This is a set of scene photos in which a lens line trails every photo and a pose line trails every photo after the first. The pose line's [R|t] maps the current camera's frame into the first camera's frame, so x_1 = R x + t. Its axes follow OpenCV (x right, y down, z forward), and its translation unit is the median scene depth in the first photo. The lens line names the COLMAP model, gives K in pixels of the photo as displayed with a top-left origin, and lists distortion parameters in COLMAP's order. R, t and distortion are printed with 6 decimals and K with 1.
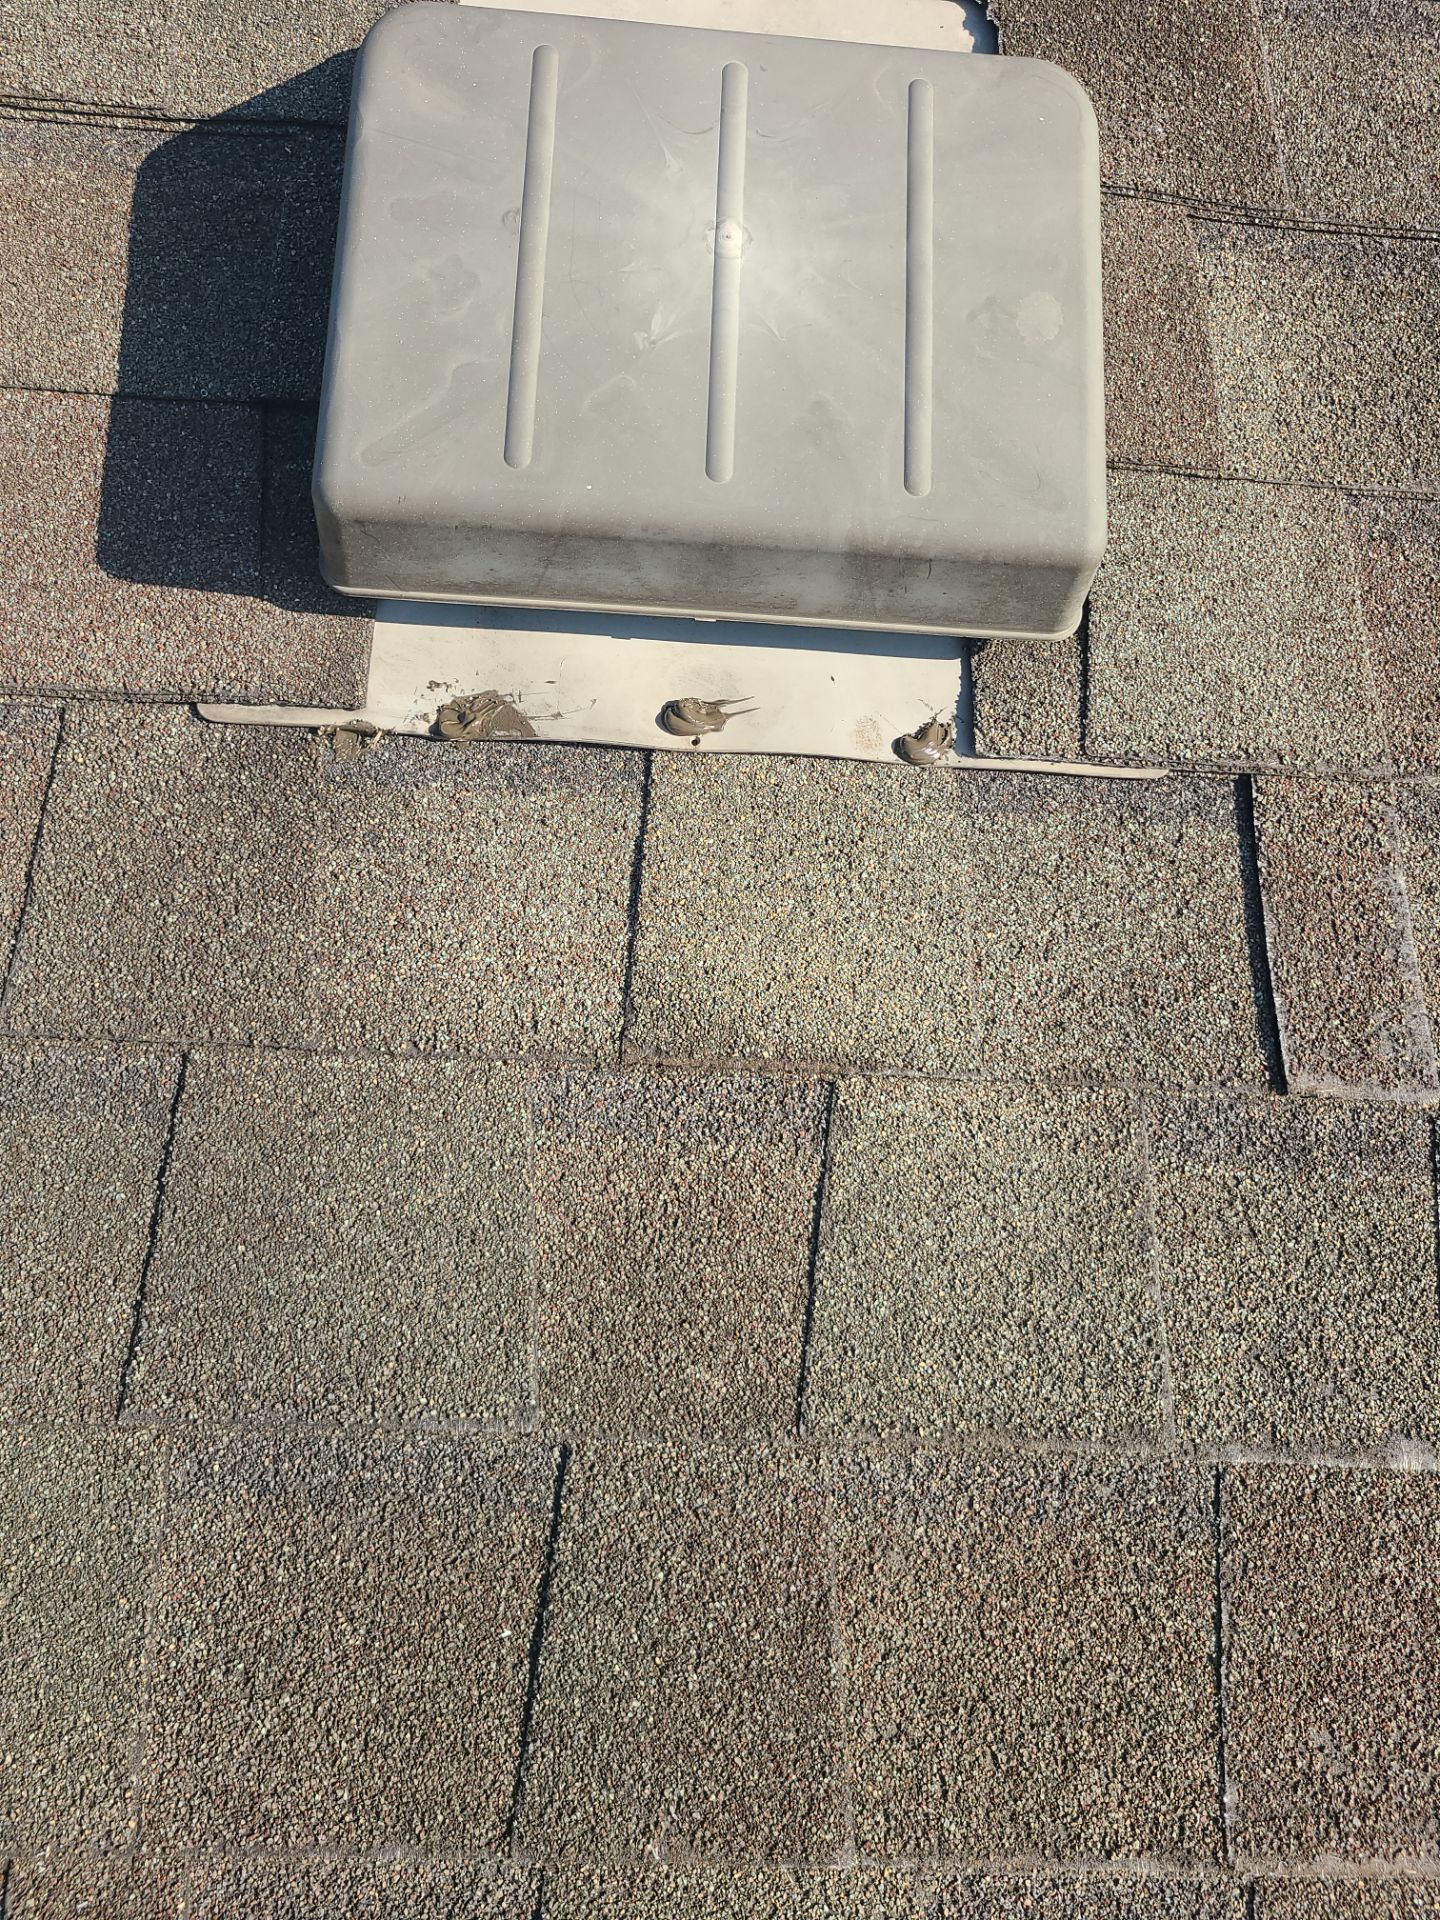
lens RADIAL K [[1423.6, 0, 769.8], [0, 1423.6, 956.8], [0, 0, 1]] dist [0.034810, -0.030683]
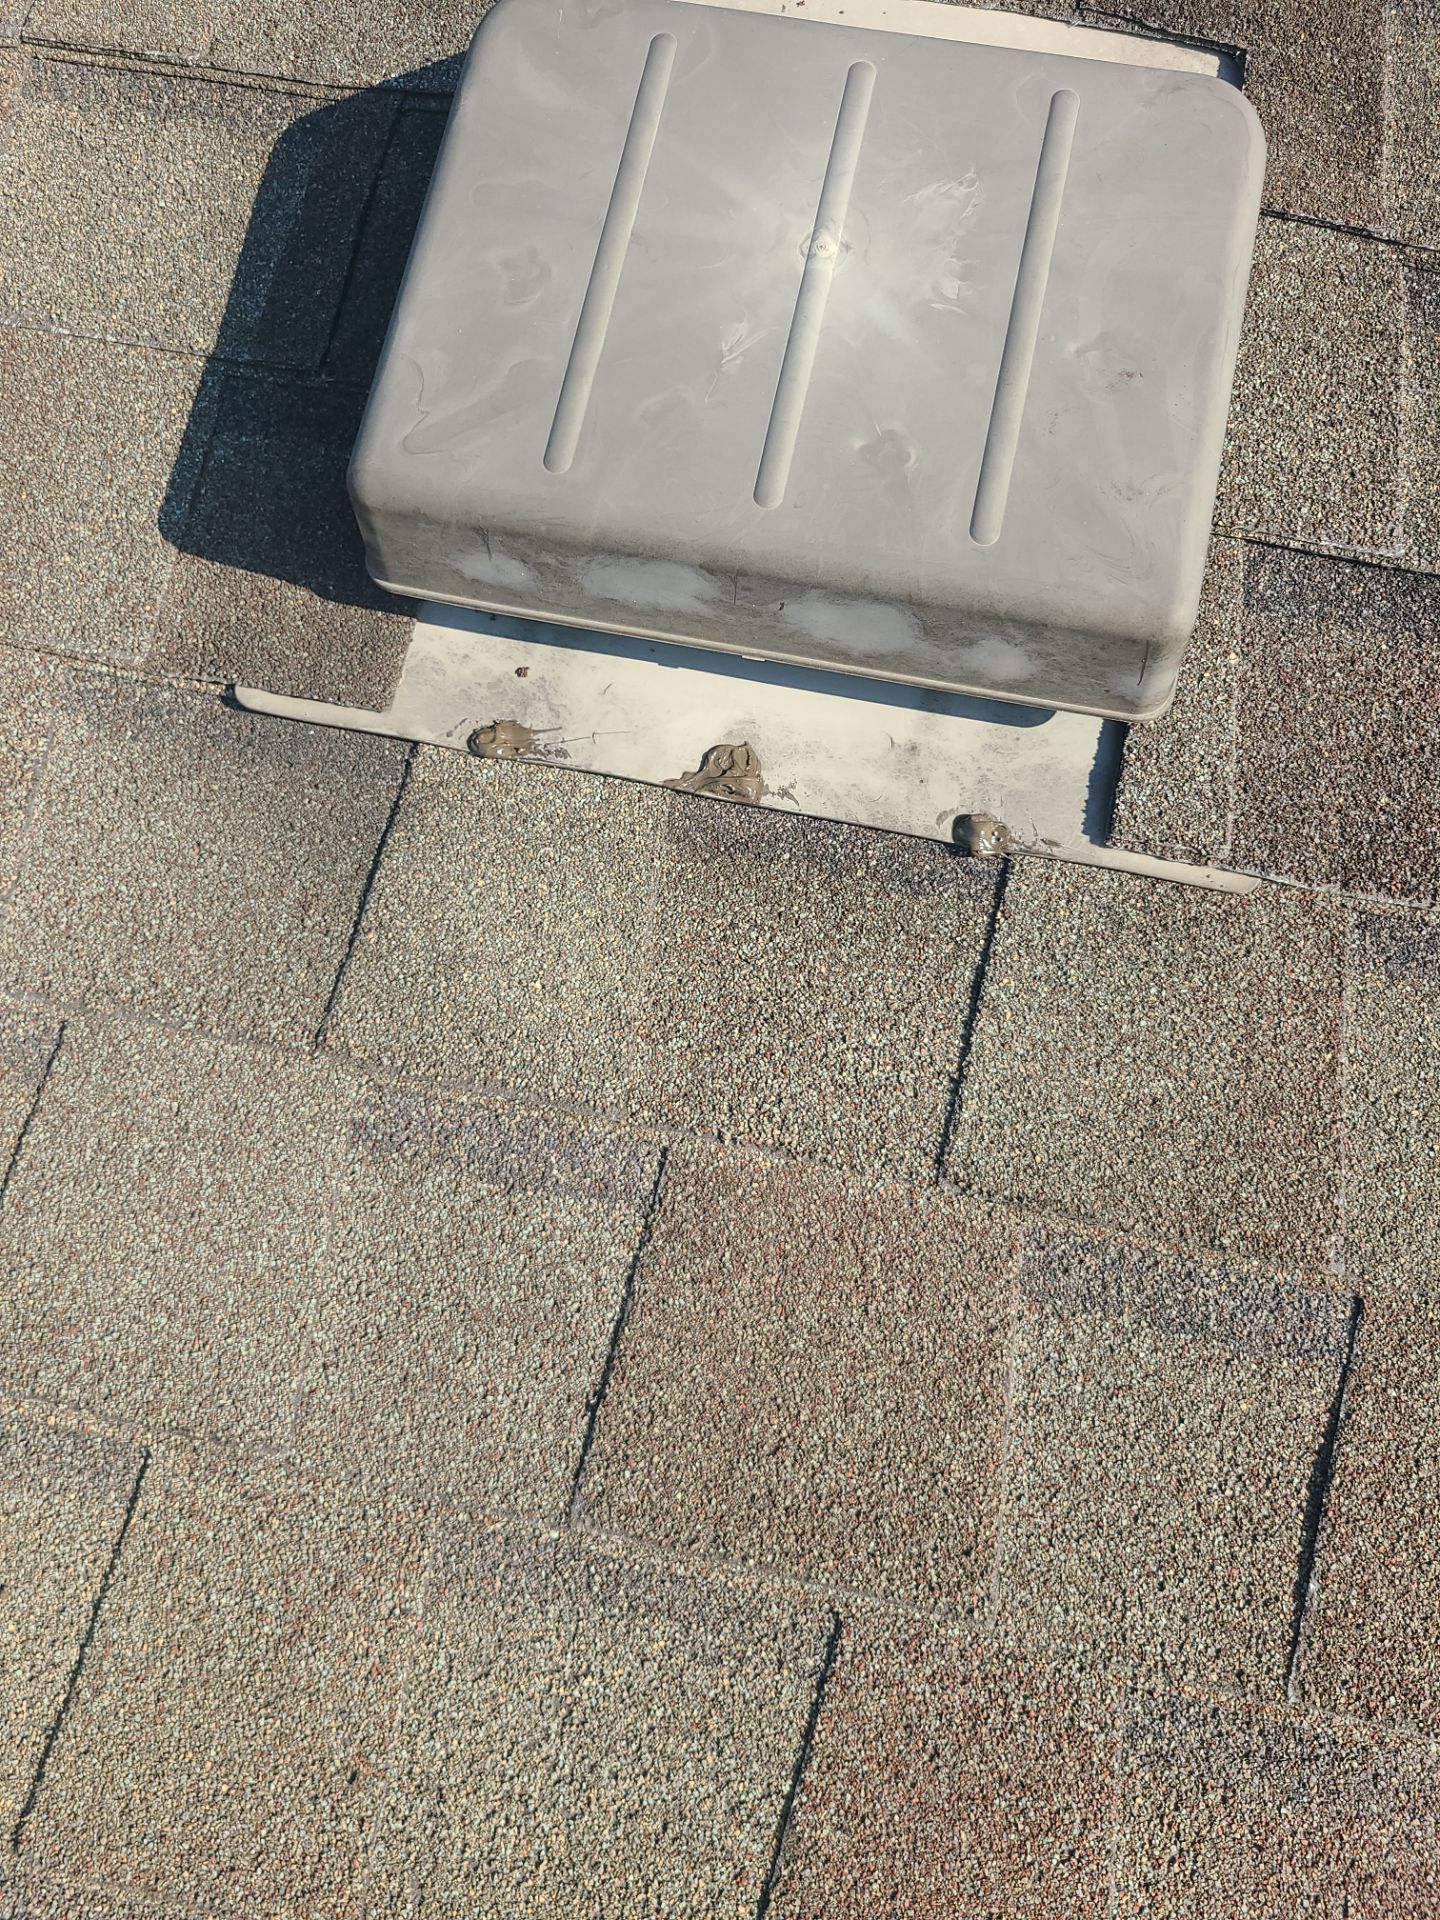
lens RADIAL K [[1542.1, 0, 718.8], [0, 1542.1, 1050.1], [0, 0, 1]] dist [0.005458, 0.002138]
pose [[0.975952, 0.149437, -0.158704, 0.139489], [-0.149151, 0.988718, 0.013781, 0.006177], [0.158973, 0.010221, 0.987230, 0.009606]]
